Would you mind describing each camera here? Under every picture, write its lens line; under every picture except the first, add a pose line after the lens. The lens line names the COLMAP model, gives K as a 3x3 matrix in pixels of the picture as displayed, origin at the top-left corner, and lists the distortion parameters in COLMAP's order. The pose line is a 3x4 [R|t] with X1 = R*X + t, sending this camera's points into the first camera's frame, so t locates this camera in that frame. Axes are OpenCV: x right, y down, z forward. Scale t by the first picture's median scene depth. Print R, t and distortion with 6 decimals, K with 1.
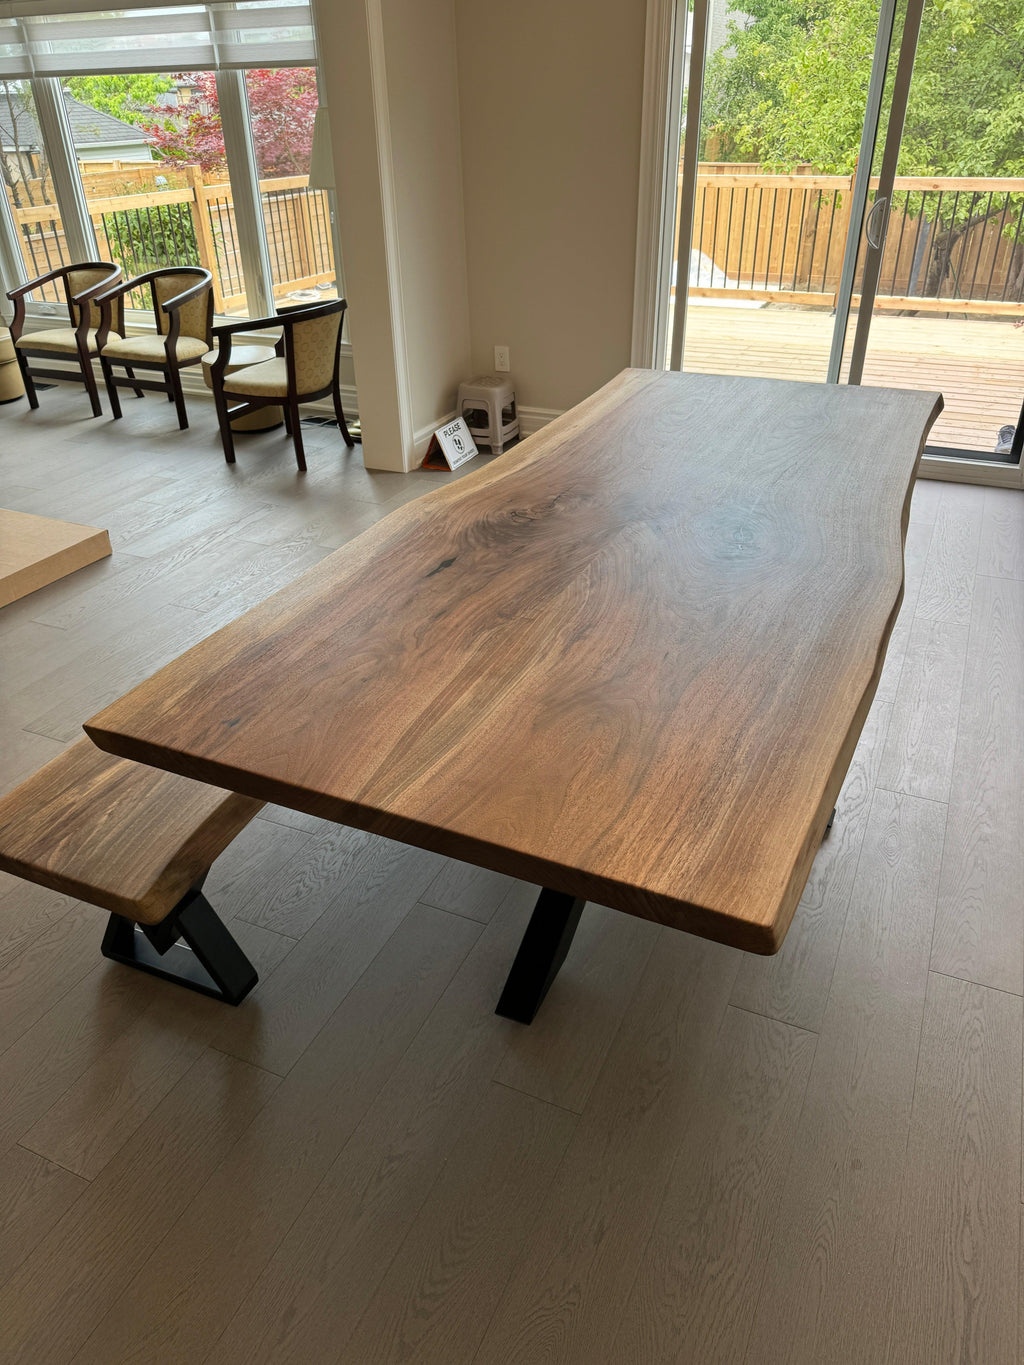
lens RADIAL K [[958.8, 0, 512.0], [0, 958.8, 682.5], [0, 0, 1]] dist [0.136460, -0.228867]
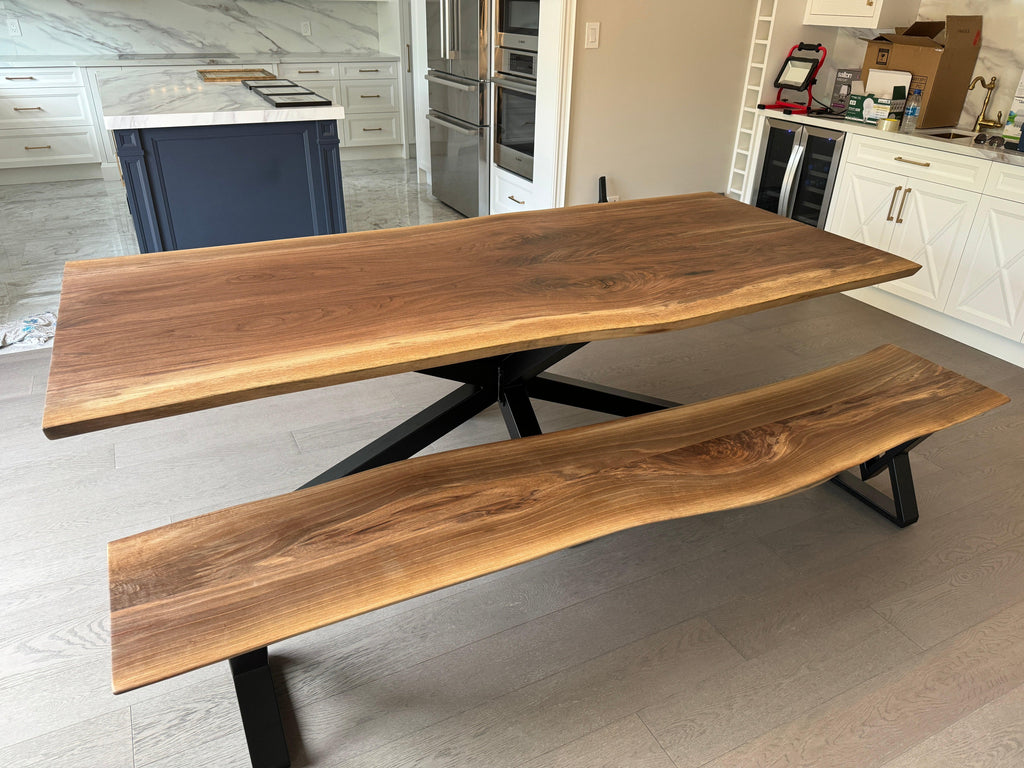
lens RADIAL K [[733.8, 0, 516.0], [0, 733.8, 384.0], [0, 0, 1]] dist [0.030817, -0.025372]
pose [[-0.782523, -0.289037, 0.551467, -0.591905], [0.316413, 0.578207, 0.752037, -1.079855], [-0.536228, 0.762978, -0.361005, 1.878219]]
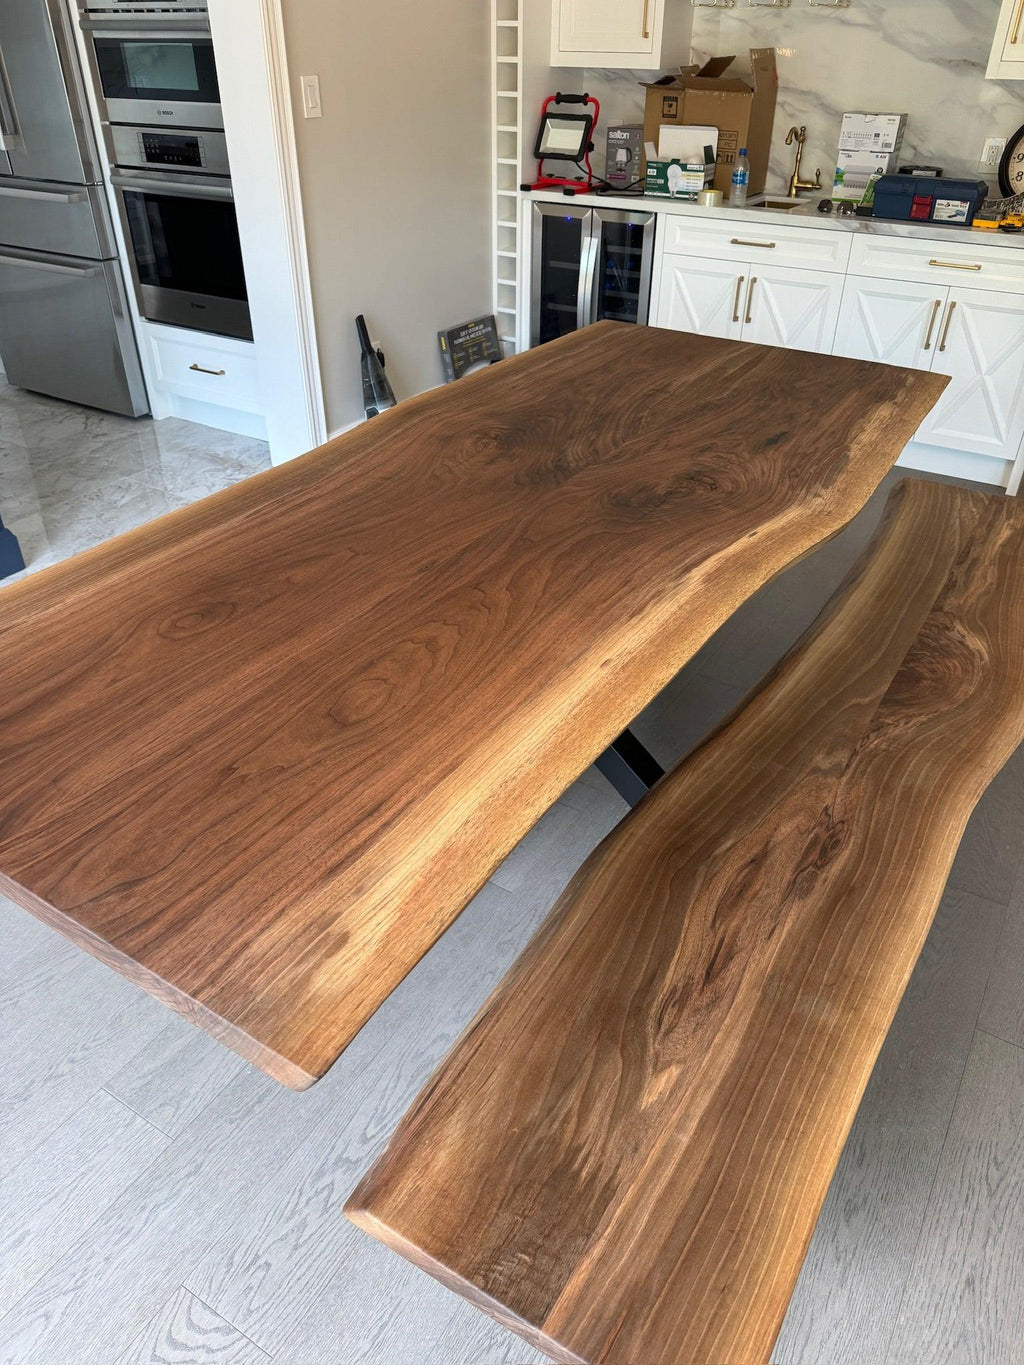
lens RADIAL K [[981.8, 0, 517.0], [0, 981.8, 676.7], [0, 0, 1]] dist [0.007607, -0.005417]
pose [[-0.991965, -0.056562, 0.113163, 0.083654], [0.077830, 0.432340, 0.898345, -1.129449], [-0.099737, 0.899935, -0.424464, 1.919516]]
